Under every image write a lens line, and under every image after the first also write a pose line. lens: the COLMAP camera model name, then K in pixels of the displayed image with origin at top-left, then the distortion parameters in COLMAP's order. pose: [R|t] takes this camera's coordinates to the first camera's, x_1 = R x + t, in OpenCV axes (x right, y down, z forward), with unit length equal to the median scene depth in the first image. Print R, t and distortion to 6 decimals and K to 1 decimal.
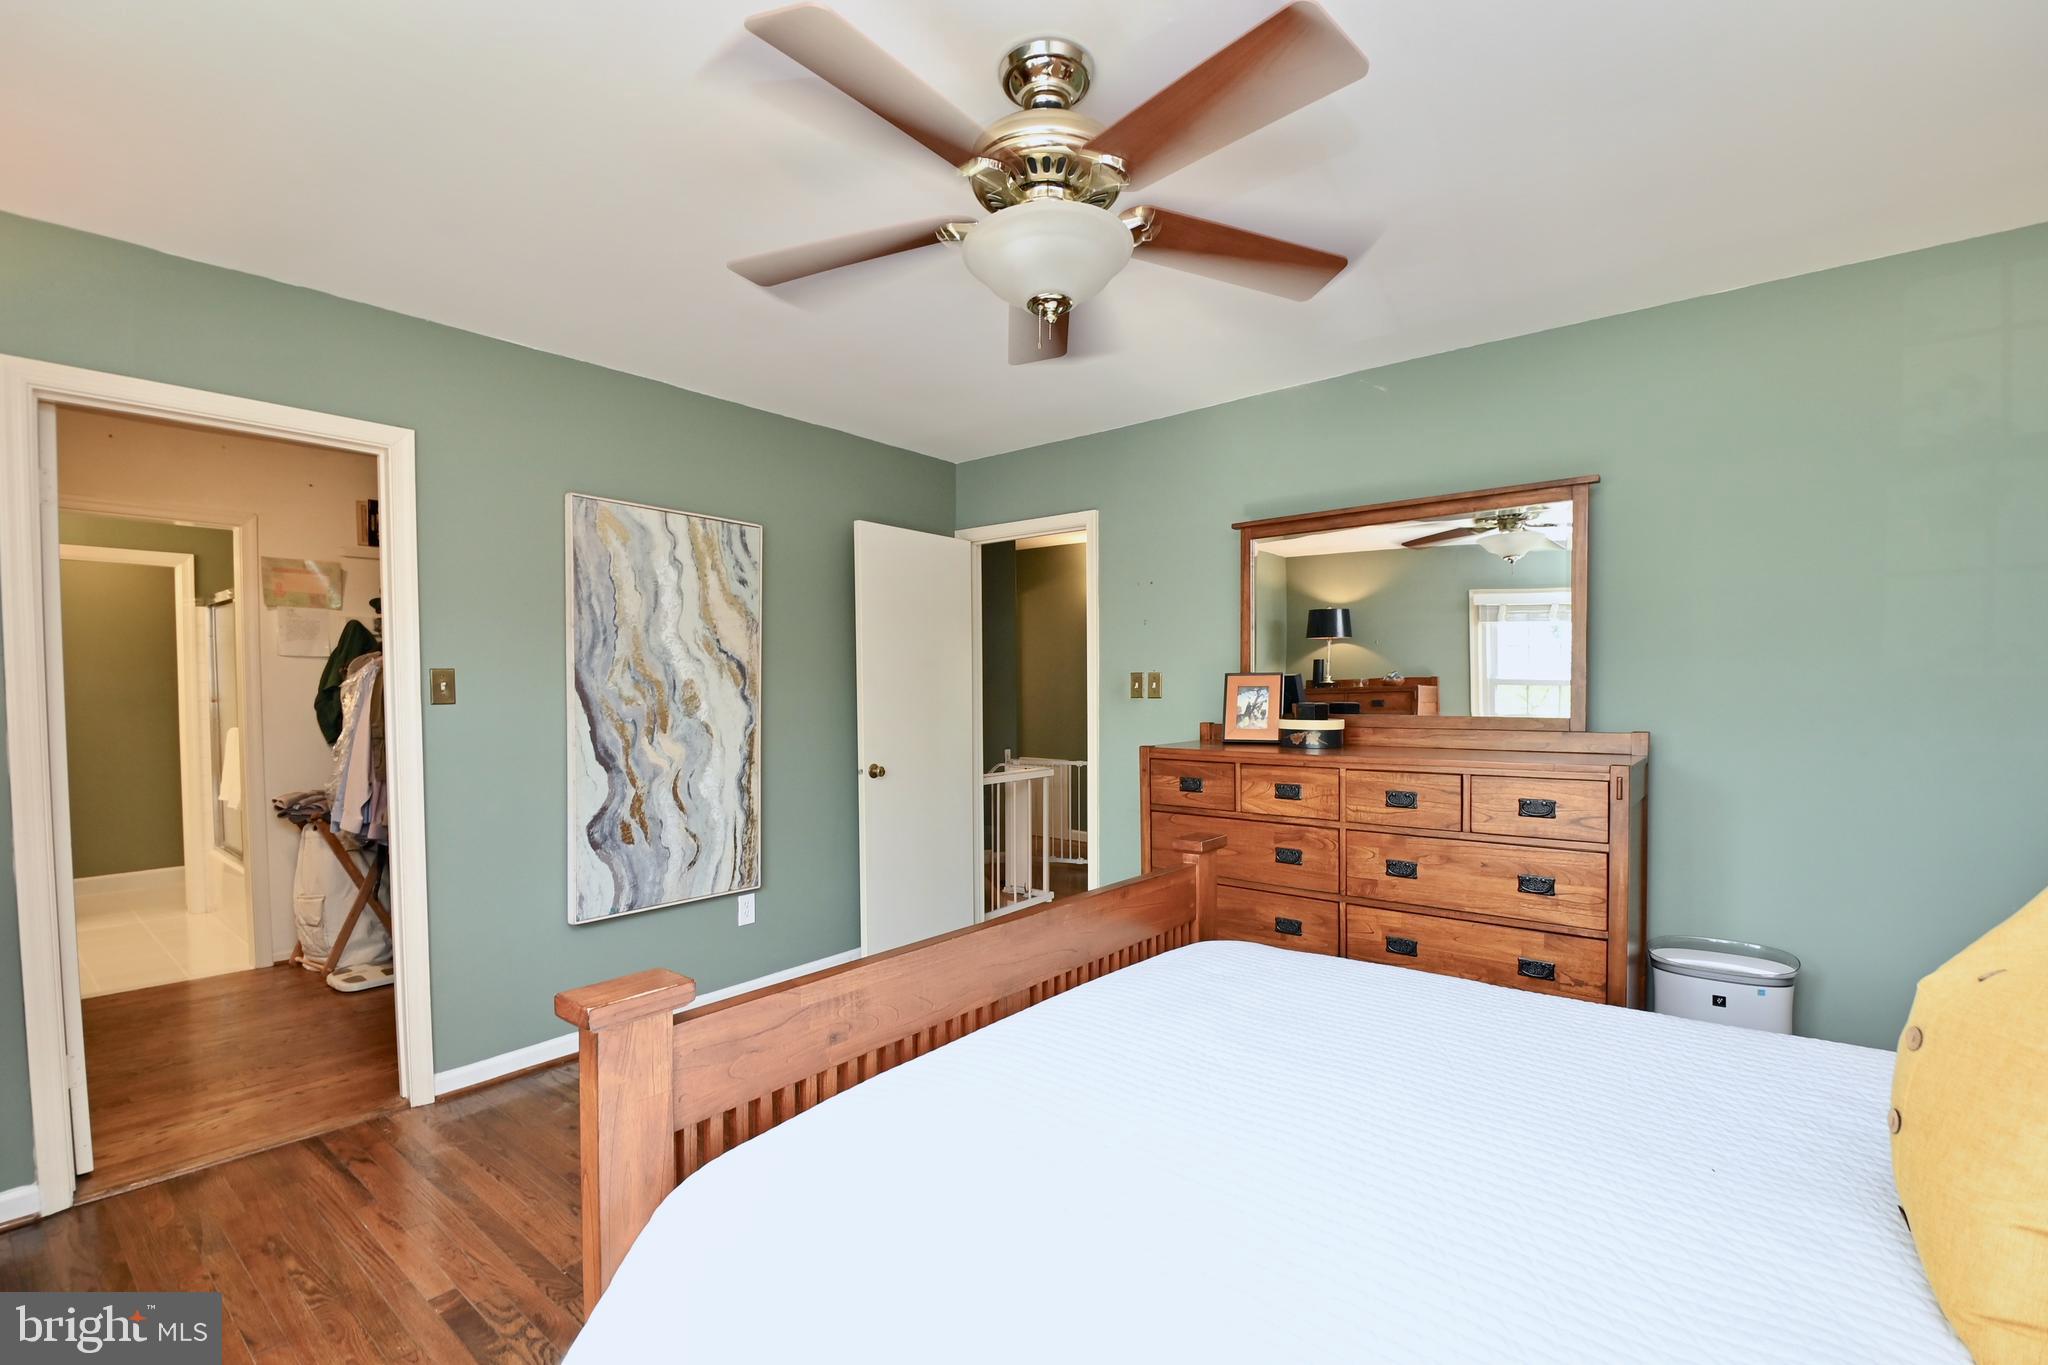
lens RADIAL K [[907.8, 0, 1041.9], [0, 907.8, 713.7], [0, 0, 1]] dist [0.010994, -0.022029]
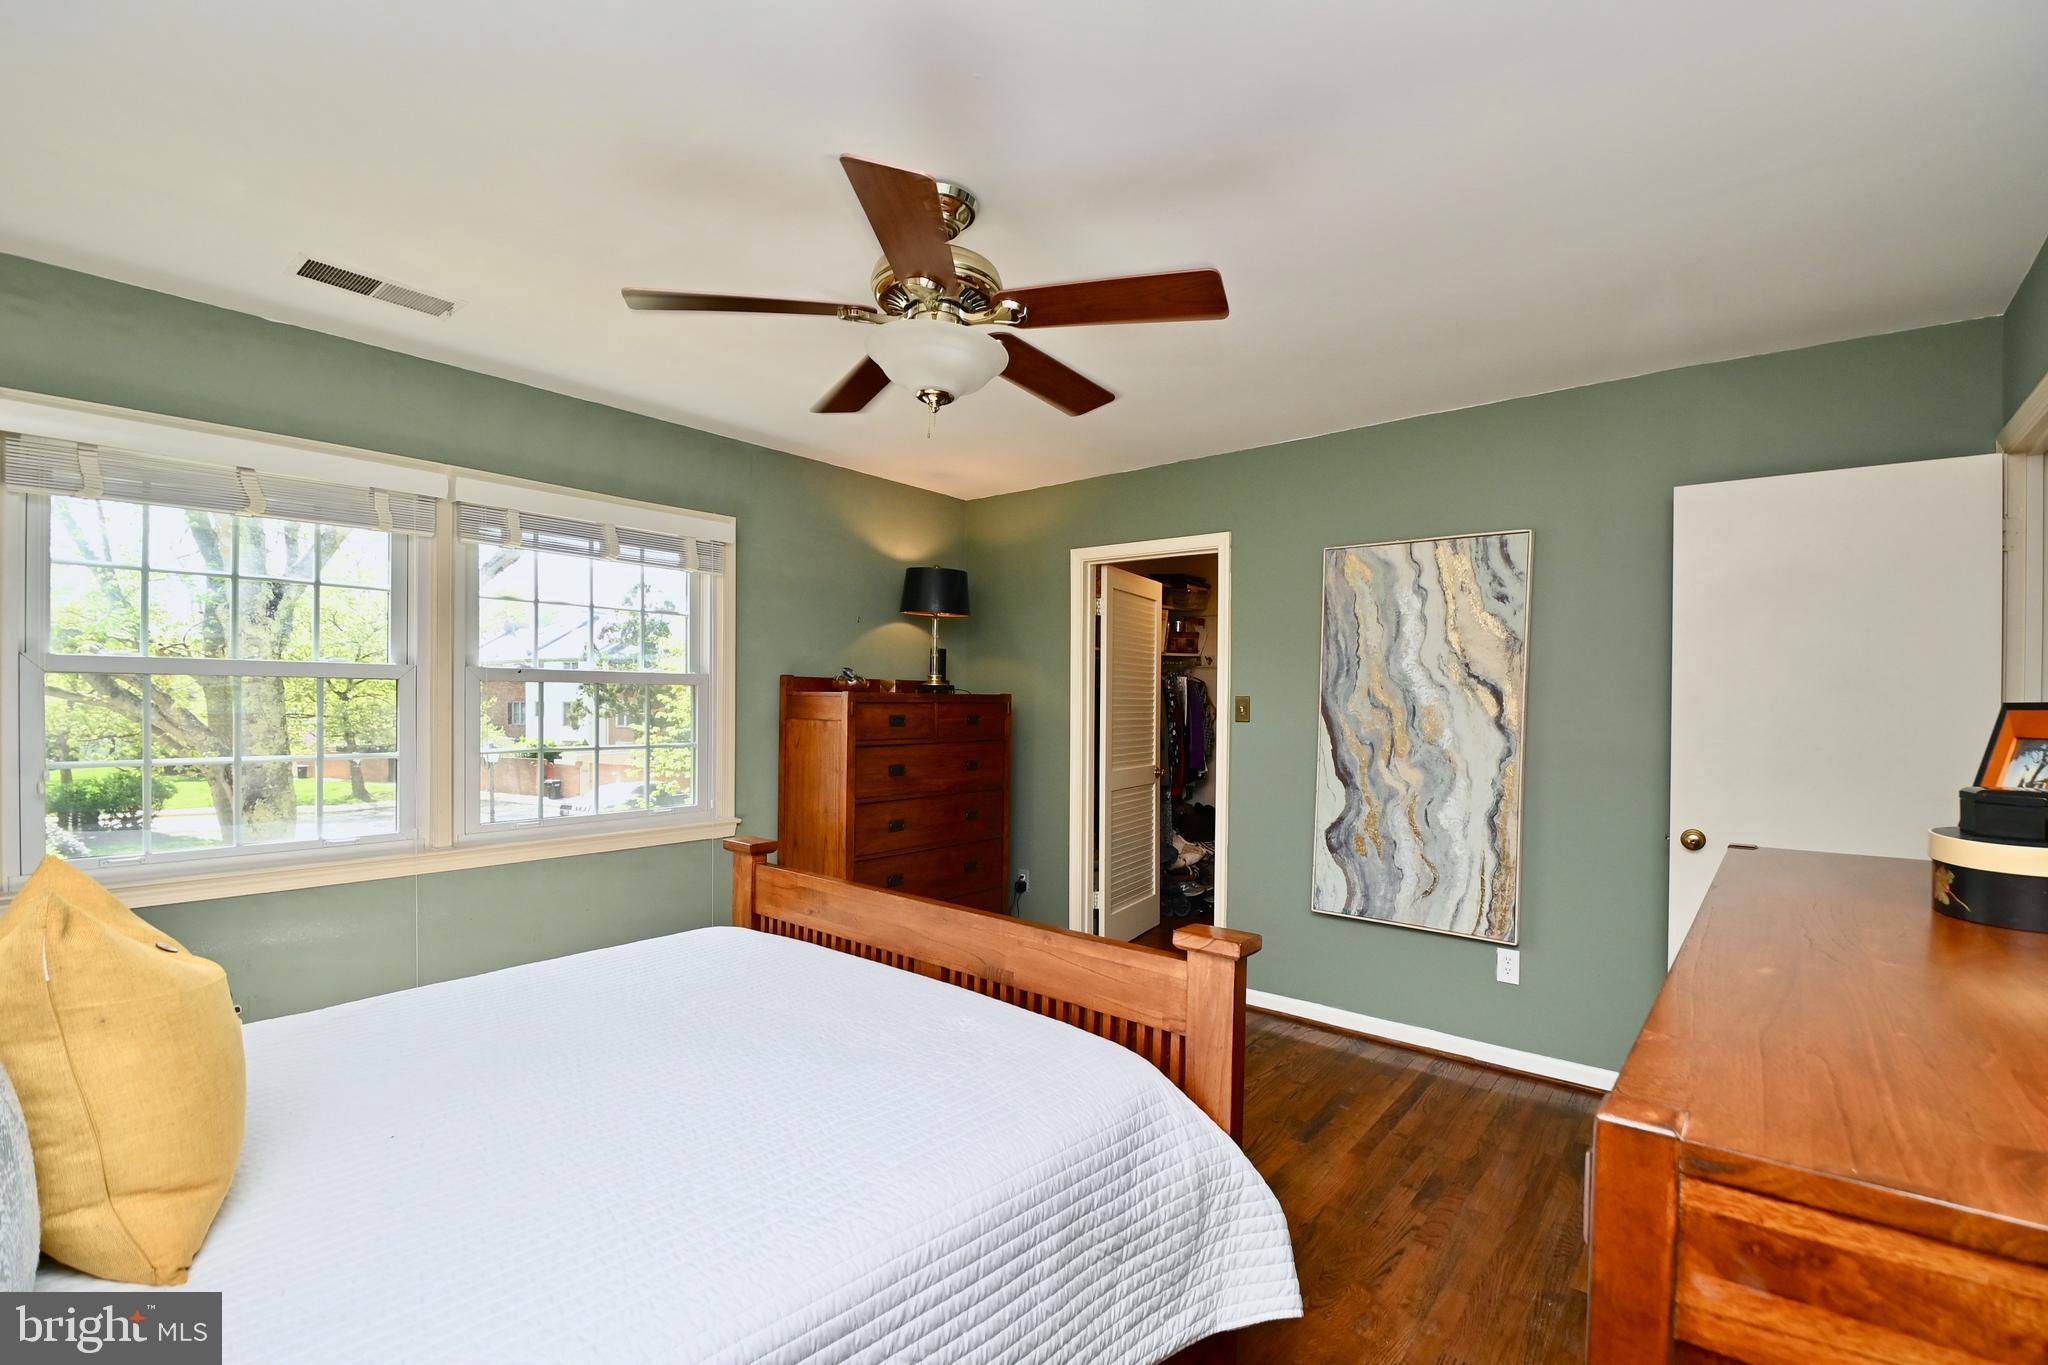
lens RADIAL K [[907.8, 0, 1041.9], [0, 907.8, 713.7], [0, 0, 1]] dist [0.010994, -0.022029]
pose [[-0.028019, 0.016997, -0.999463, 0.626607], [-0.041699, 0.998965, 0.018158, -0.030083], [0.998737, 0.042185, -0.027282, 0.616741]]
